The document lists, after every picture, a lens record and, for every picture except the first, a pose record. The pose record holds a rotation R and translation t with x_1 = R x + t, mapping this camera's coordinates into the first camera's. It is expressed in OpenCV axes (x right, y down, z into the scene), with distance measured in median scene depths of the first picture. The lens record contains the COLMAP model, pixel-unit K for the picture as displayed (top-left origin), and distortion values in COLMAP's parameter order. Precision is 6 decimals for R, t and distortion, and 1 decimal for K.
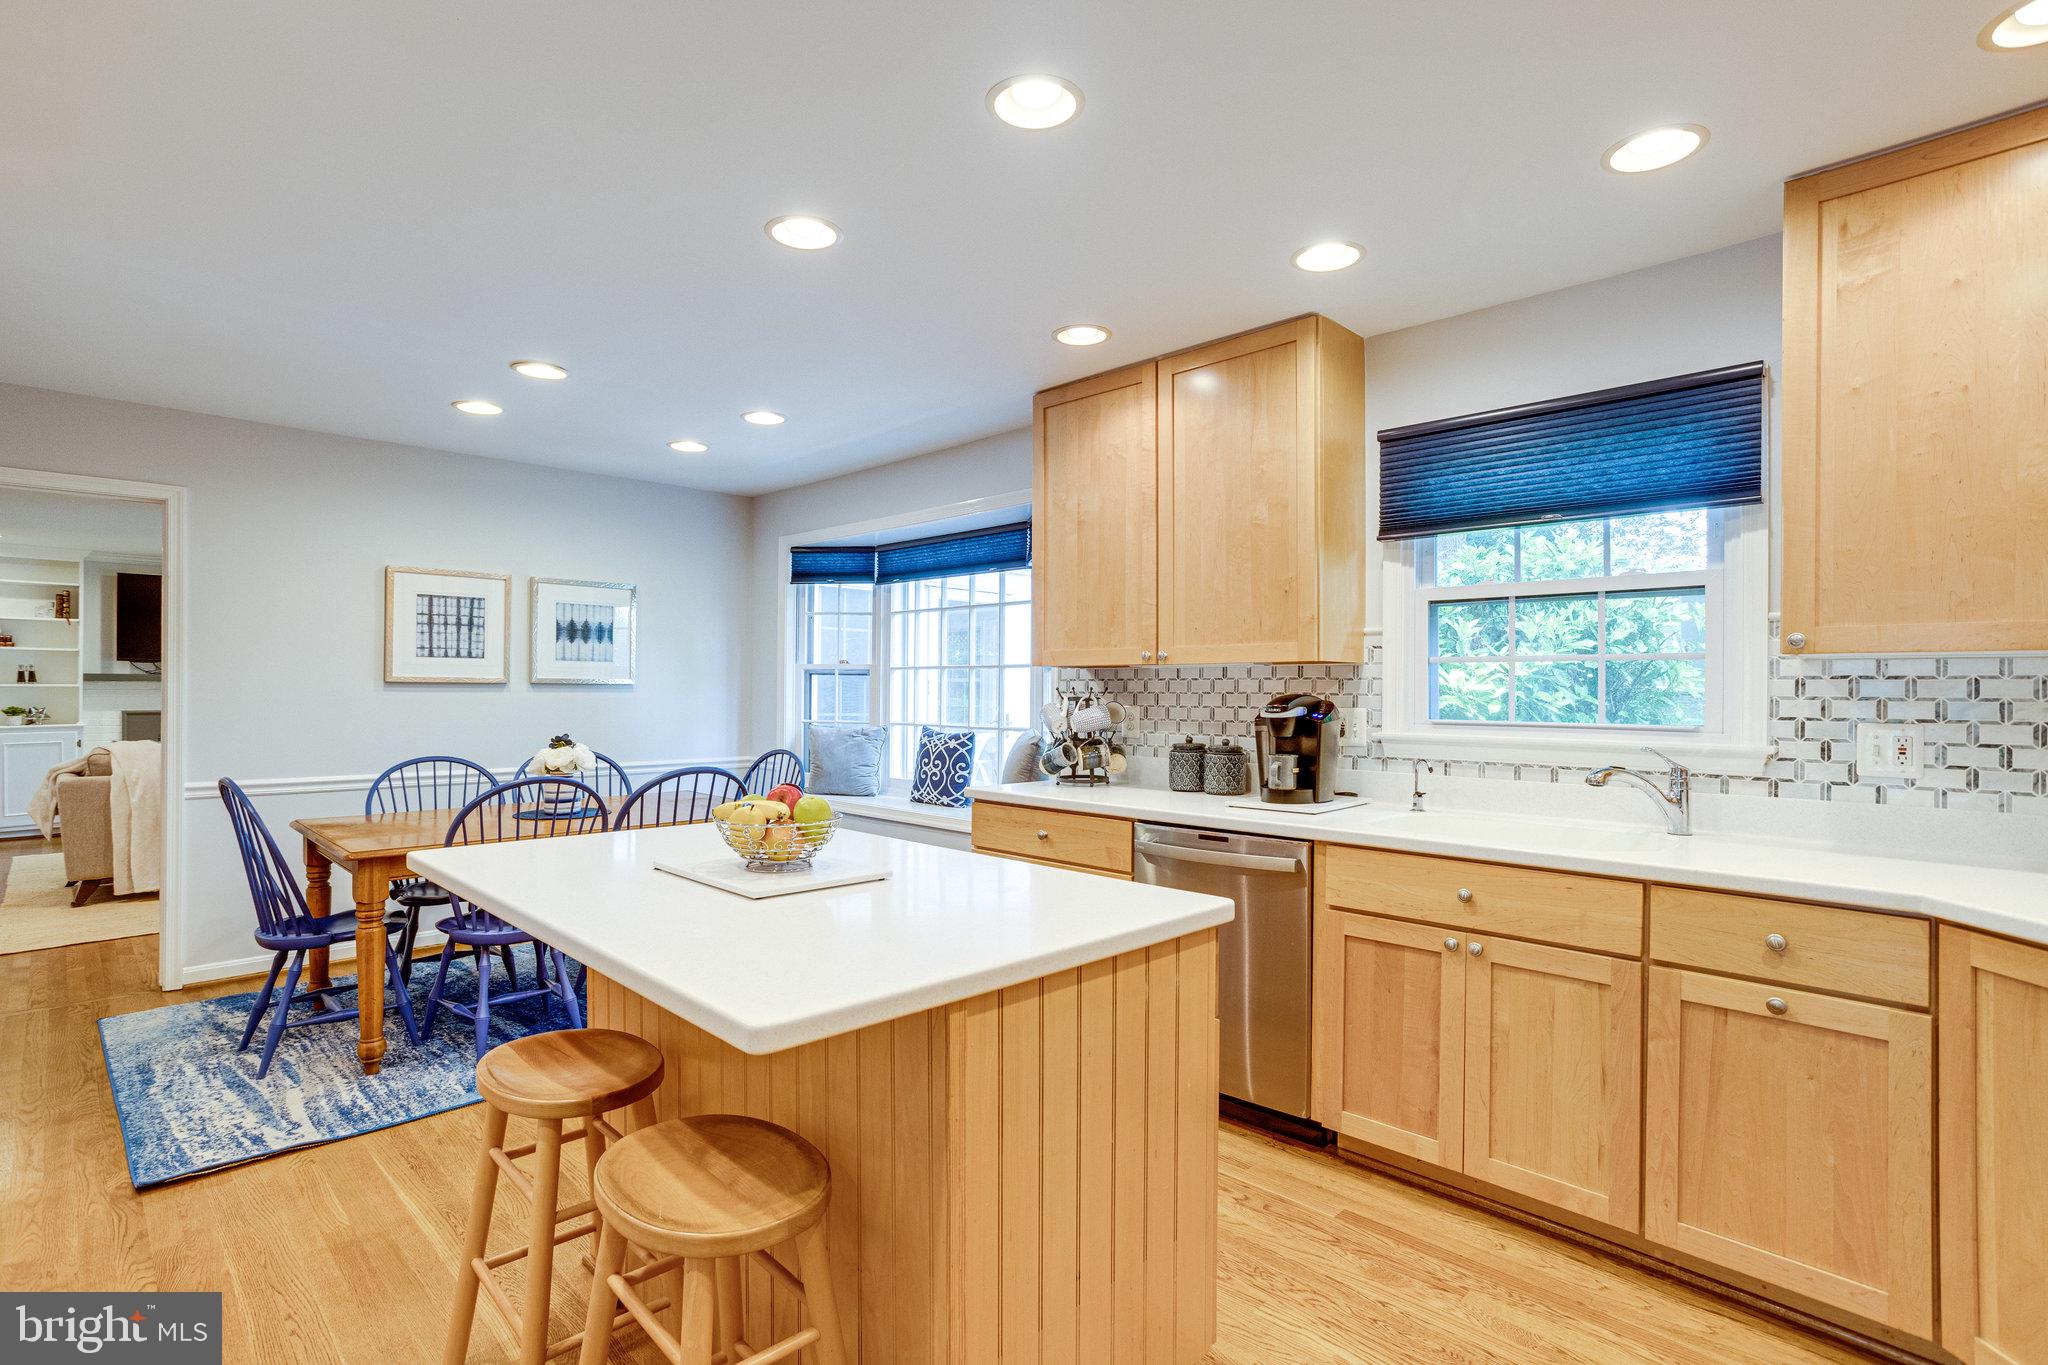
lens RADIAL K [[993.0, 0, 972.2], [0, 993.0, 694.9], [0, 0, 1]] dist [-0.000020, 0.025166]
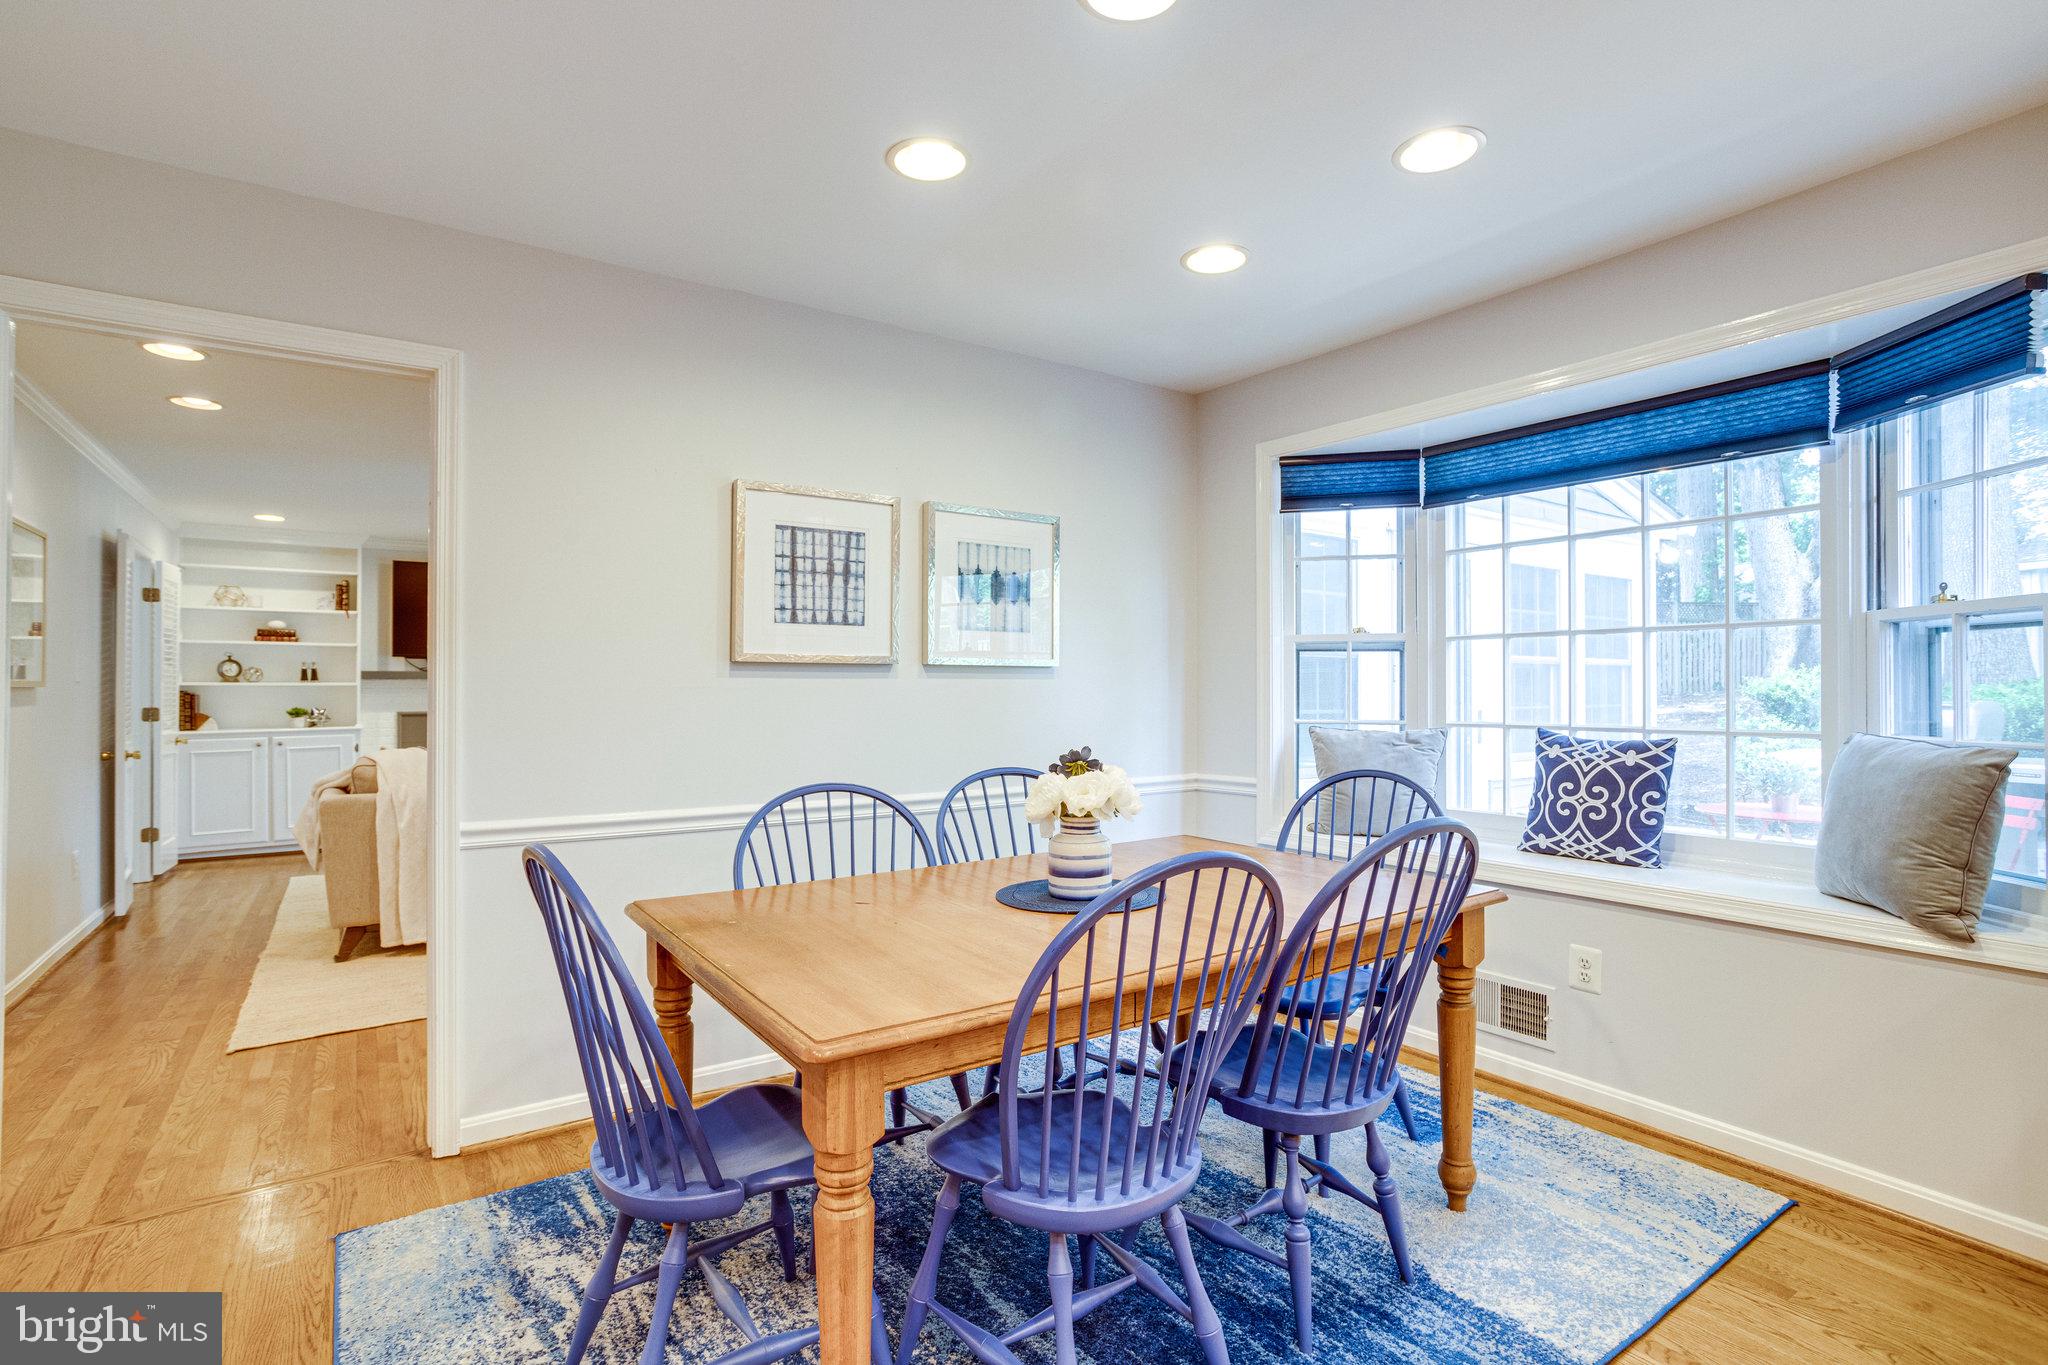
lens RADIAL K [[990.9, 0, 1027.4], [0, 990.9, 686.2], [0, 0, 1]] dist [-0.039370, 0.025524]
pose [[0.990360, -0.008624, -0.138246, -0.285354], [0.007433, 0.999931, -0.009125, 0.008673], [0.138315, 0.008009, 0.990356, 0.362938]]
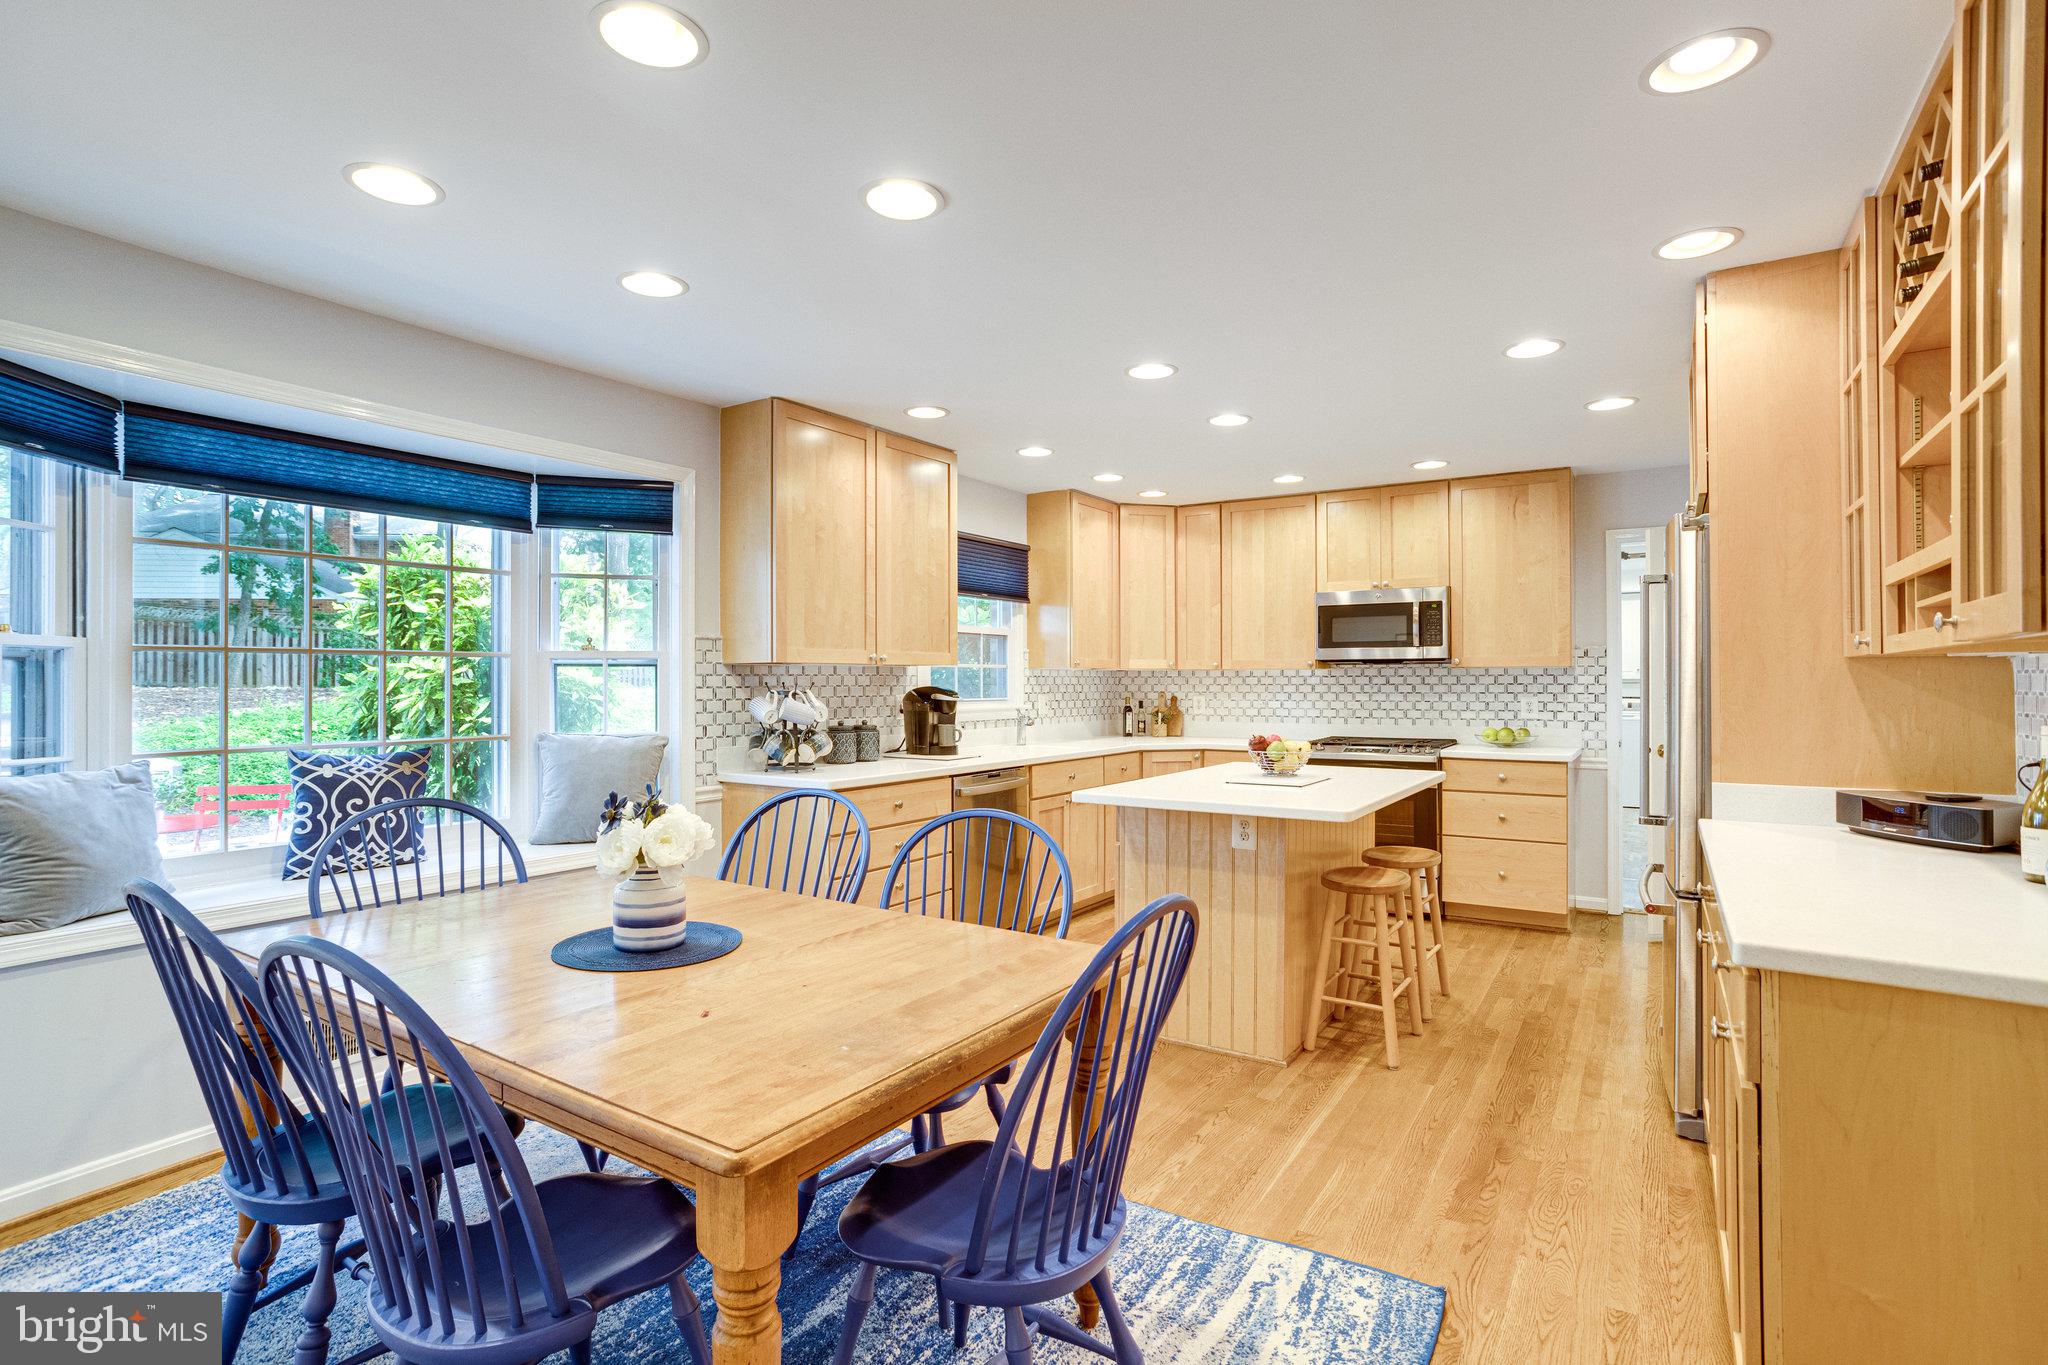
lens RADIAL K [[954.4, 0, 1033.6], [0, 954.4, 678.0], [0, 0, 1]] dist [-0.021185, 0.000348]
pose [[-0.245023, -0.000119, 0.969517, -0.714247], [0.007039, 0.999973, 0.001902, -0.009151], [-0.969492, 0.007291, -0.245015, 0.726154]]
